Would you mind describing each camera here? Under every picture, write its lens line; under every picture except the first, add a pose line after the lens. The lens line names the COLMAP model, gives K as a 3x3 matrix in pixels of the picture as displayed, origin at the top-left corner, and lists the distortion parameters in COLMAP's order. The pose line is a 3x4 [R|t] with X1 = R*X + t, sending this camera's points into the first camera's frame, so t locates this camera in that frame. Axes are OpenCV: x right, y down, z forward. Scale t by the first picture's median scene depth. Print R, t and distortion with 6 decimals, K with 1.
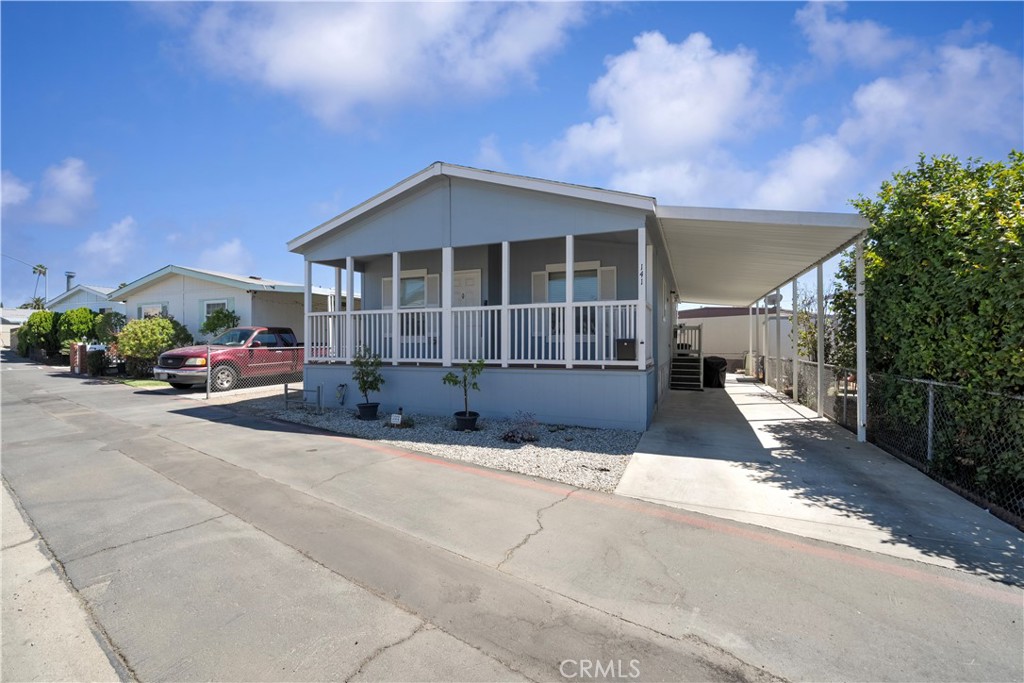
lens RADIAL K [[433.3, 0, 512.0], [0, 433.3, 341.5], [0, 0, 1]] dist [-0.000162, 0.000006]
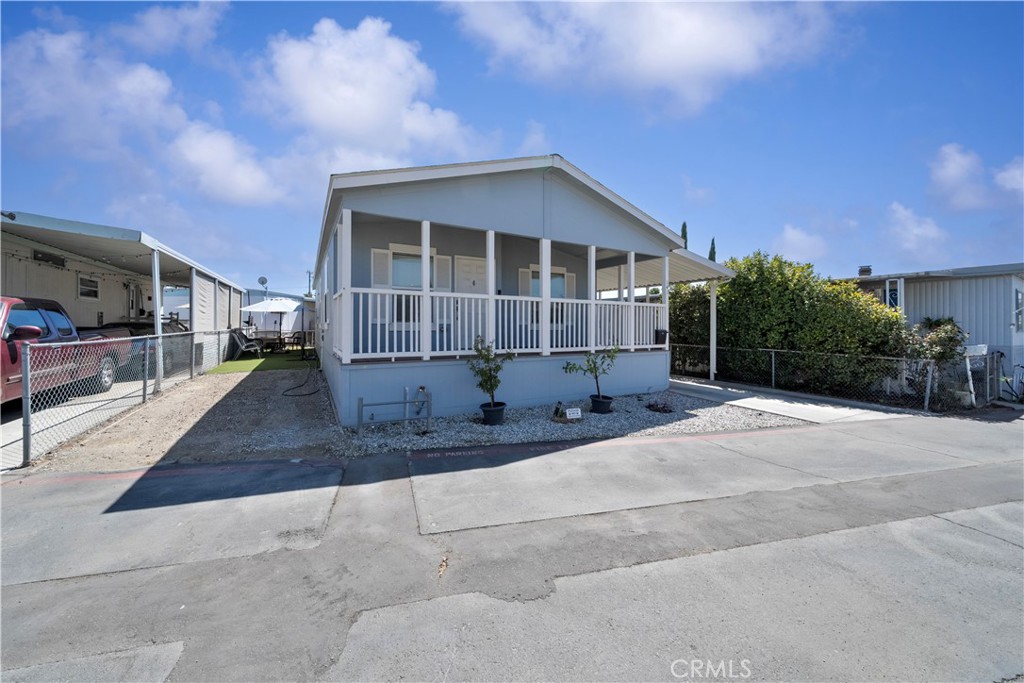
lens RADIAL K [[345.4, 0, 514.3], [0, 345.4, 324.4], [0, 0, 1]] dist [-0.000807, -0.000064]
pose [[0.651485, 0.011412, 0.758576, -0.775520], [-0.011699, 0.999919, -0.004995, -0.010434], [-0.758571, -0.005620, 0.651566, 0.500705]]
